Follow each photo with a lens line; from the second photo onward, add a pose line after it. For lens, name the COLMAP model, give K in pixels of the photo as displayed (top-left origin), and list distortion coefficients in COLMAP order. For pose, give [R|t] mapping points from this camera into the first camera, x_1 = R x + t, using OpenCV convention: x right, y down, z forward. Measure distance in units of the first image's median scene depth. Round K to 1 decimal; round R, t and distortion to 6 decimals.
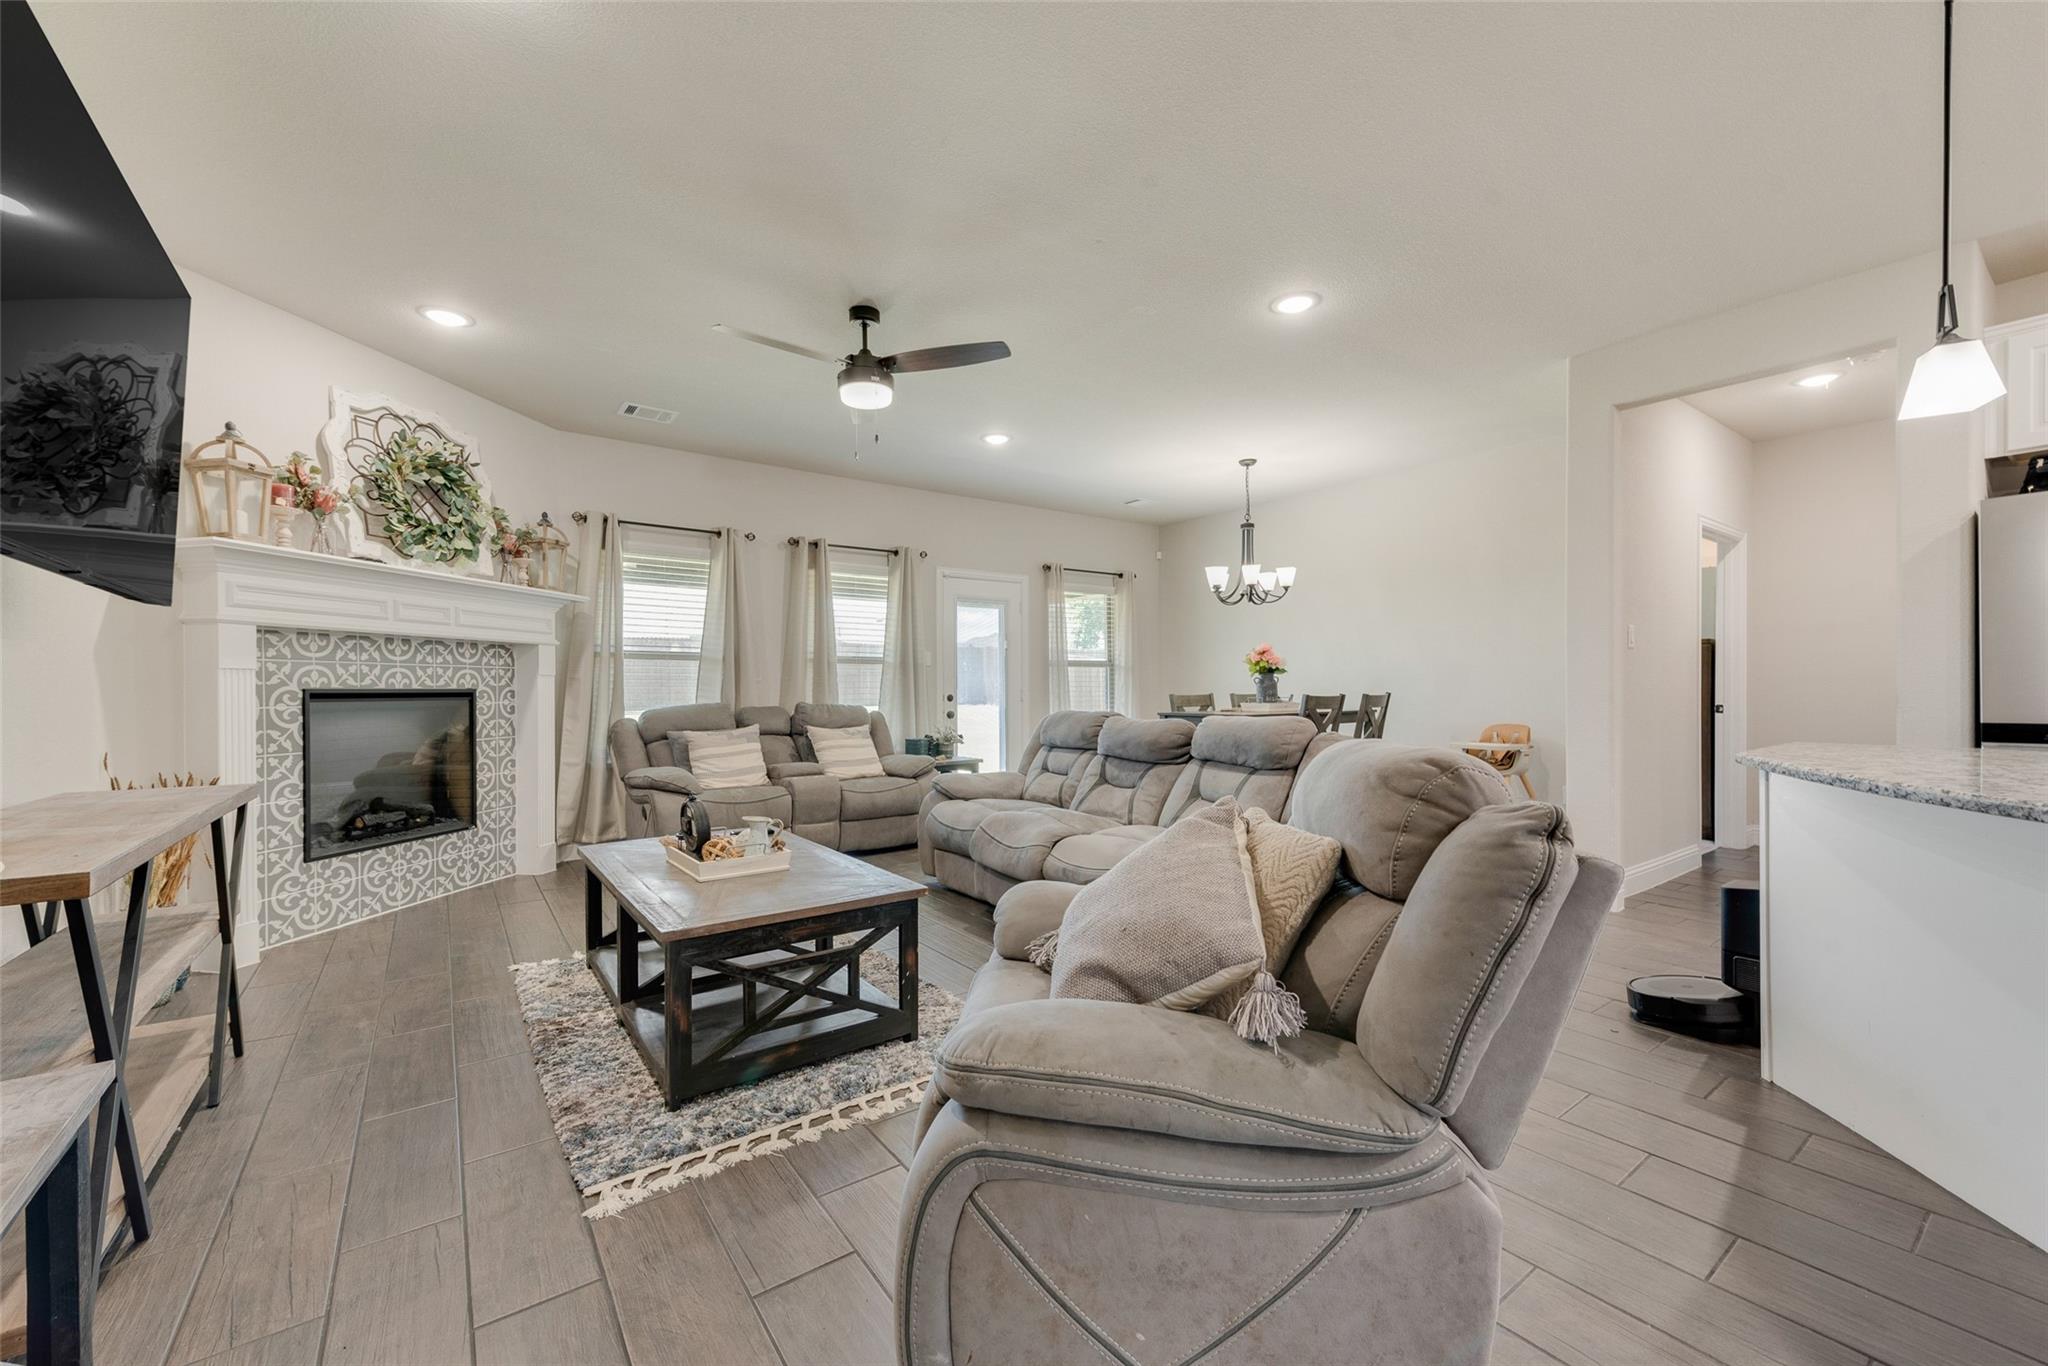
lens RADIAL K [[807.3, 0, 1021.1], [0, 807.3, 692.5], [0, 0, 1]] dist [0.023091, -0.008627]
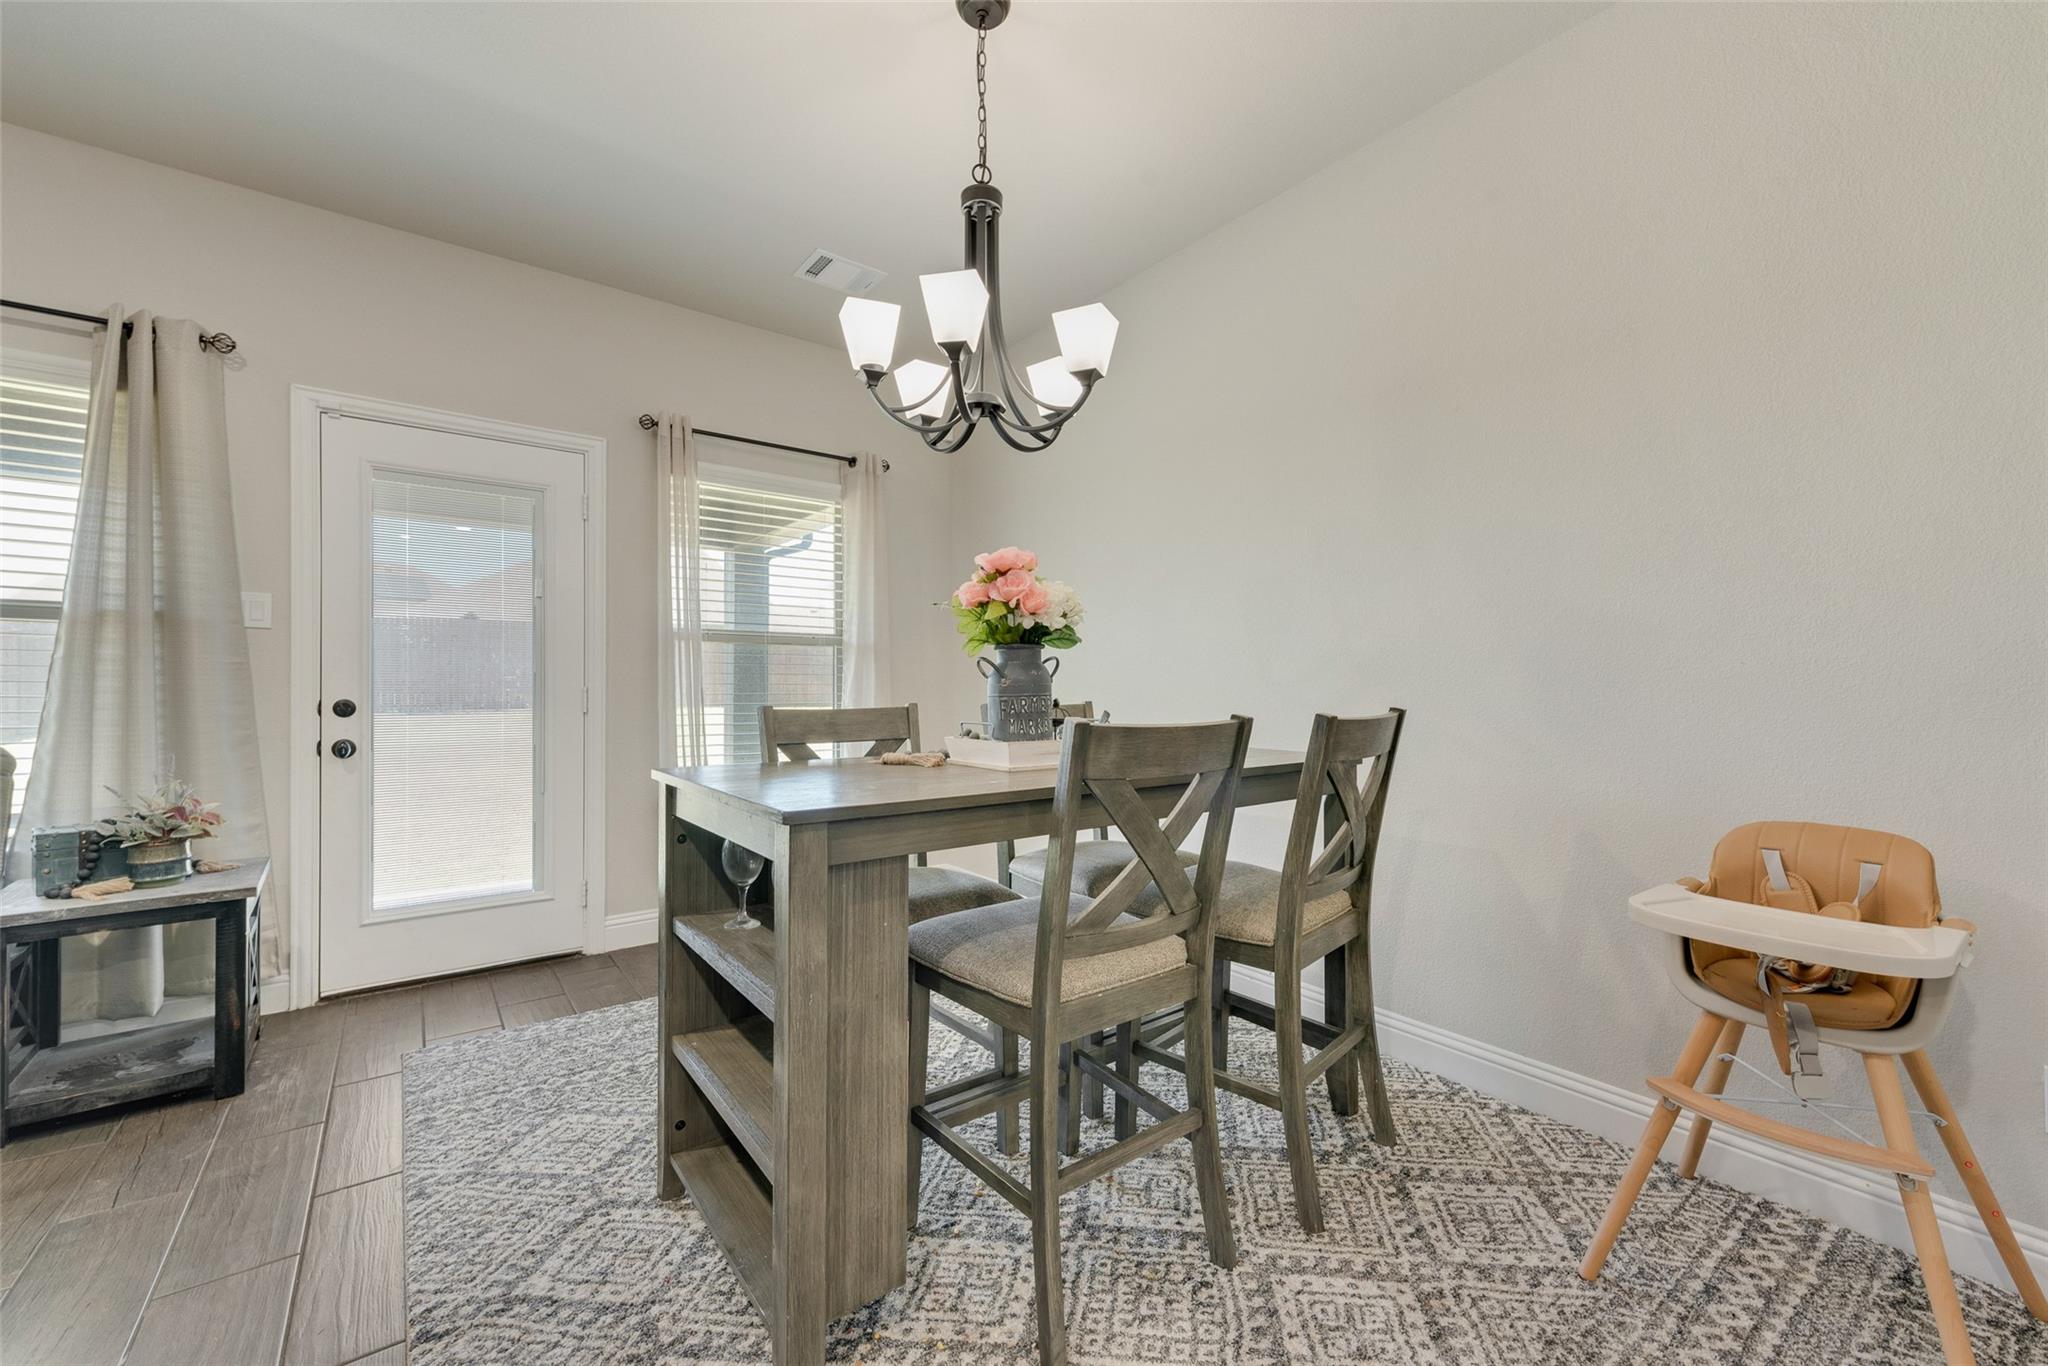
lens RADIAL K [[807.3, 0, 1021.1], [0, 807.3, 692.5], [0, 0, 1]] dist [0.023091, -0.008627]
pose [[0.999682, 0.007367, 0.024122, 0.466602], [-0.007399, 0.999972, 0.001239, -0.008239], [-0.024112, -0.001417, 0.999708, 1.074225]]
